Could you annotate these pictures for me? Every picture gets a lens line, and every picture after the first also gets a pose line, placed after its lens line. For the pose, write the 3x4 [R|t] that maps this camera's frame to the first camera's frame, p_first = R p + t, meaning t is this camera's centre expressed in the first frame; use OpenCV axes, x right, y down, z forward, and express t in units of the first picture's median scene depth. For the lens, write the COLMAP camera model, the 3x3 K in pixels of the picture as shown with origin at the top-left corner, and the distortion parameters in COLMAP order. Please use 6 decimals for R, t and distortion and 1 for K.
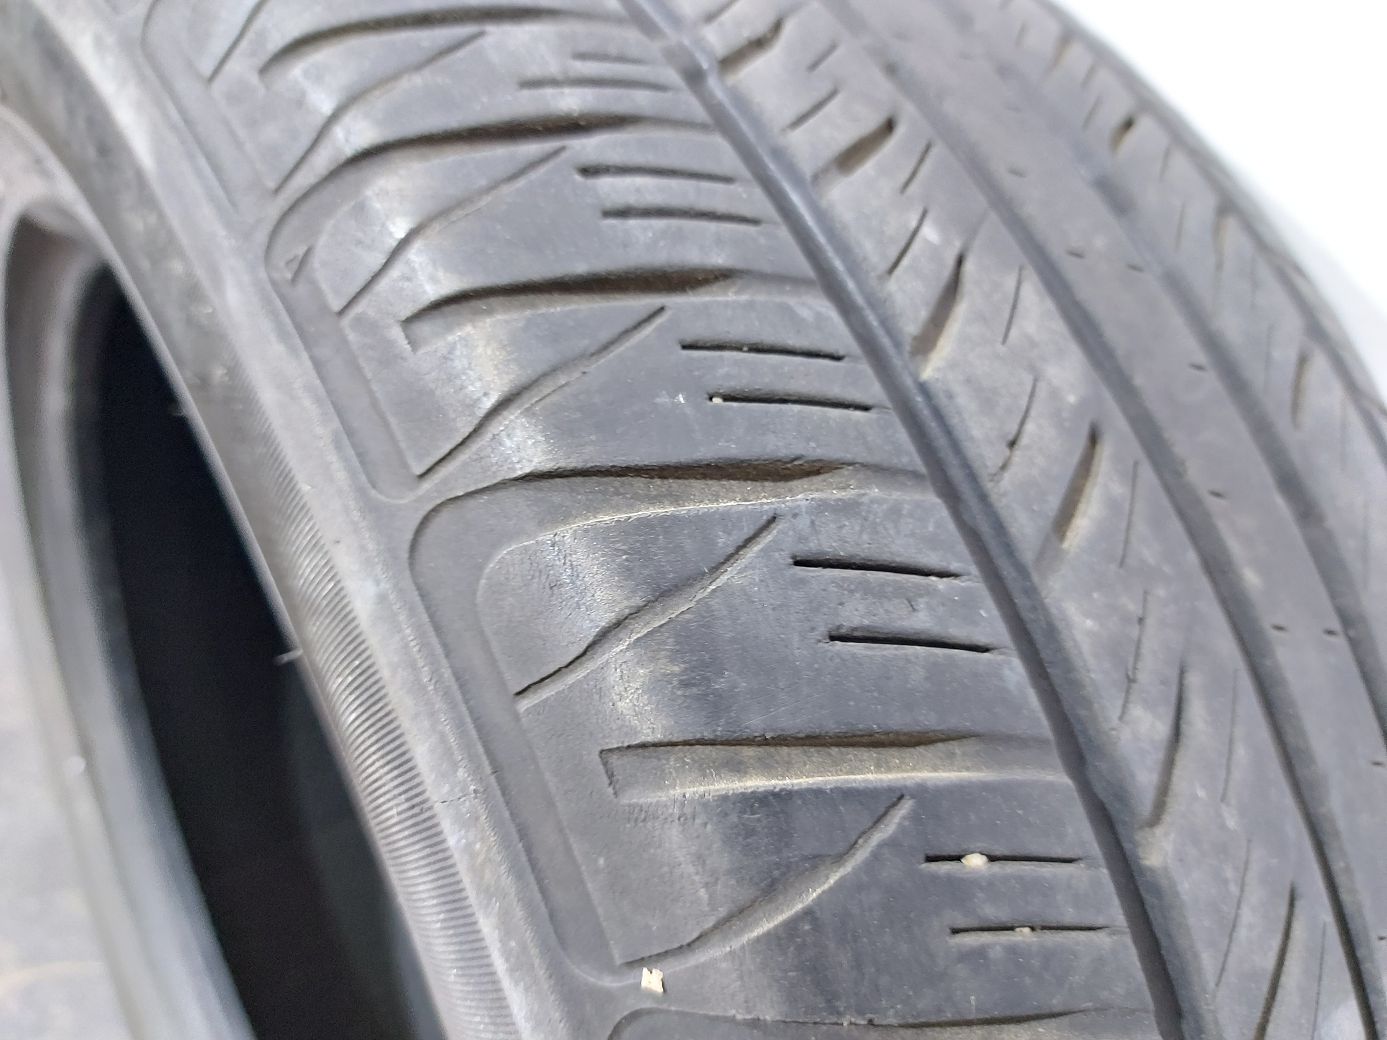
lens RADIAL K [[970.3, 0, 696.1], [0, 970.3, 520.8], [0, 0, 1]] dist [-0.002280, -0.013846]
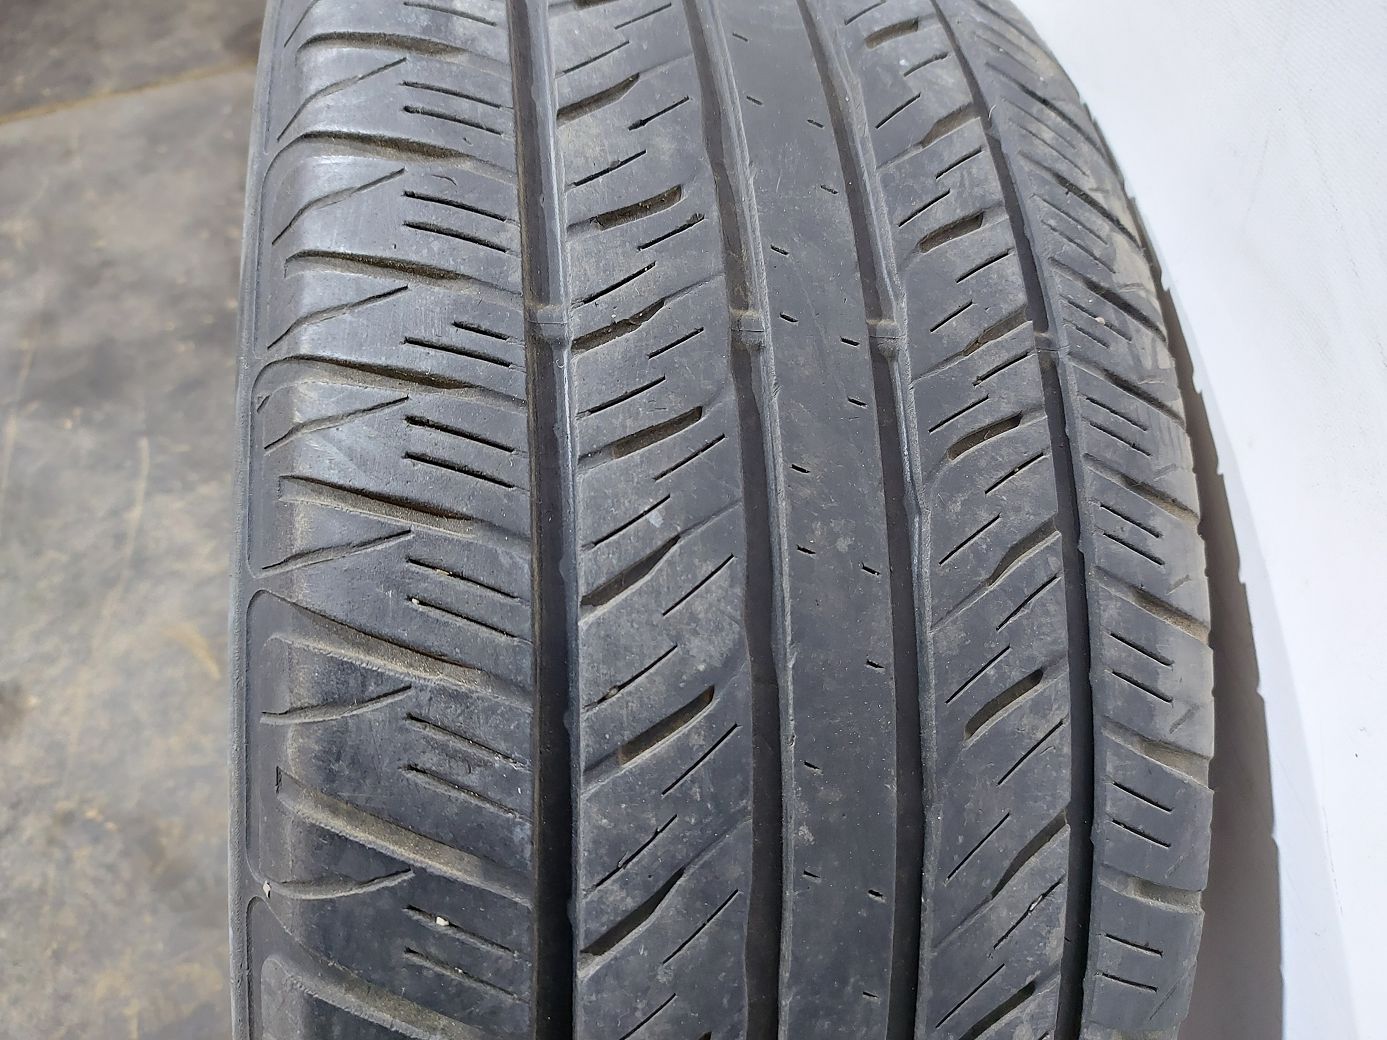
lens RADIAL K [[970.3, 0, 692.7], [0, 970.3, 523.0], [0, 0, 1]] dist [-0.002280, -0.013846]
pose [[0.891585, 0.385523, -0.237588, 0.789937], [-0.338551, 0.915890, 0.215705, -0.771478], [0.300764, -0.111883, 0.947113, -0.373779]]
